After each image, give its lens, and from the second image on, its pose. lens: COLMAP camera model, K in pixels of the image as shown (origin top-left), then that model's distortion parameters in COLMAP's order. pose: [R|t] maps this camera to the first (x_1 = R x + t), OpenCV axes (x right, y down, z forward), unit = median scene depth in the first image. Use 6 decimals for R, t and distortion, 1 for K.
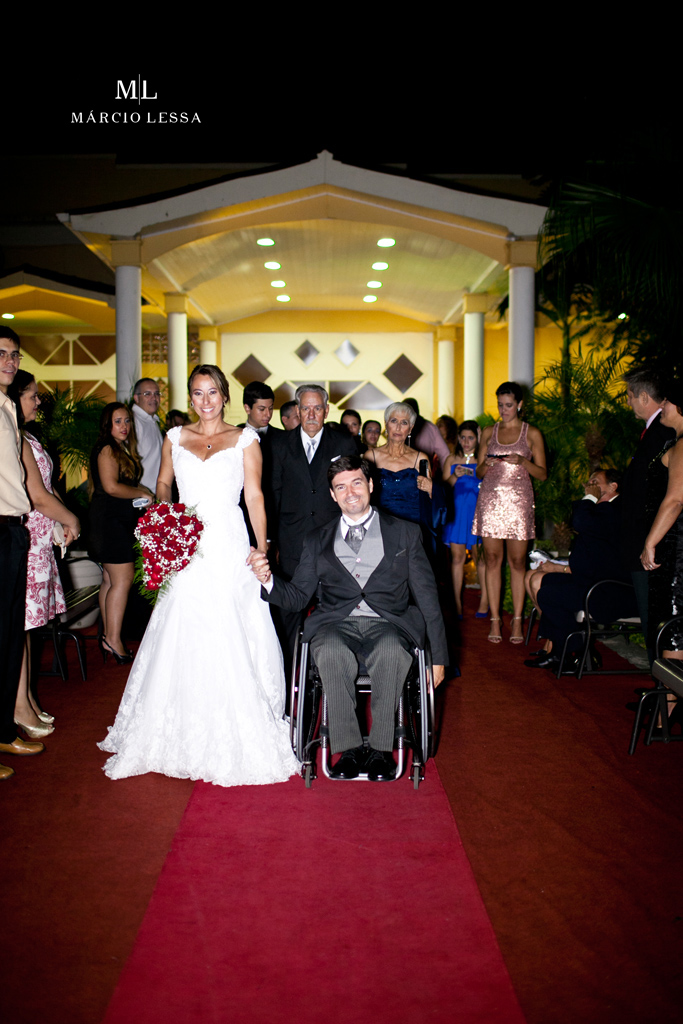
lens RADIAL K [[1040.7, 0, 341.5], [0, 1040.7, 512.0], [0, 0, 1]] dist [-0.010377, -0.006764]
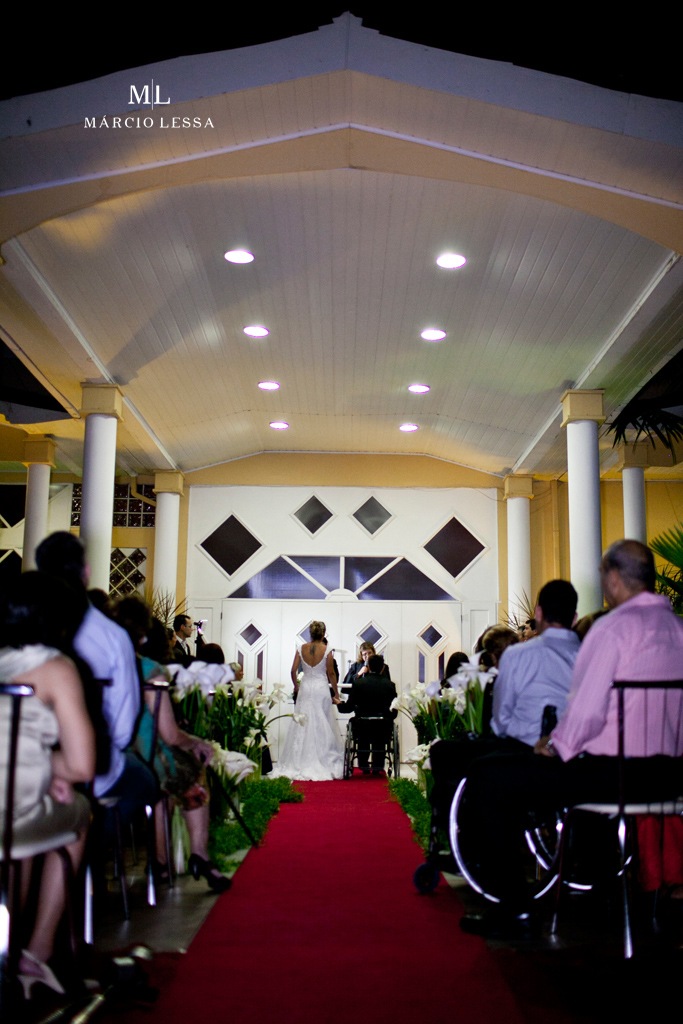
lens RADIAL K [[1040.7, 0, 341.5], [0, 1040.7, 512.0], [0, 0, 1]] dist [-0.010377, -0.006764]
pose [[0.999846, 0.010790, -0.013861, -0.005730], [-0.013760, 0.971617, -0.236158, 0.007038], [0.010920, 0.236312, 0.971616, 0.359426]]
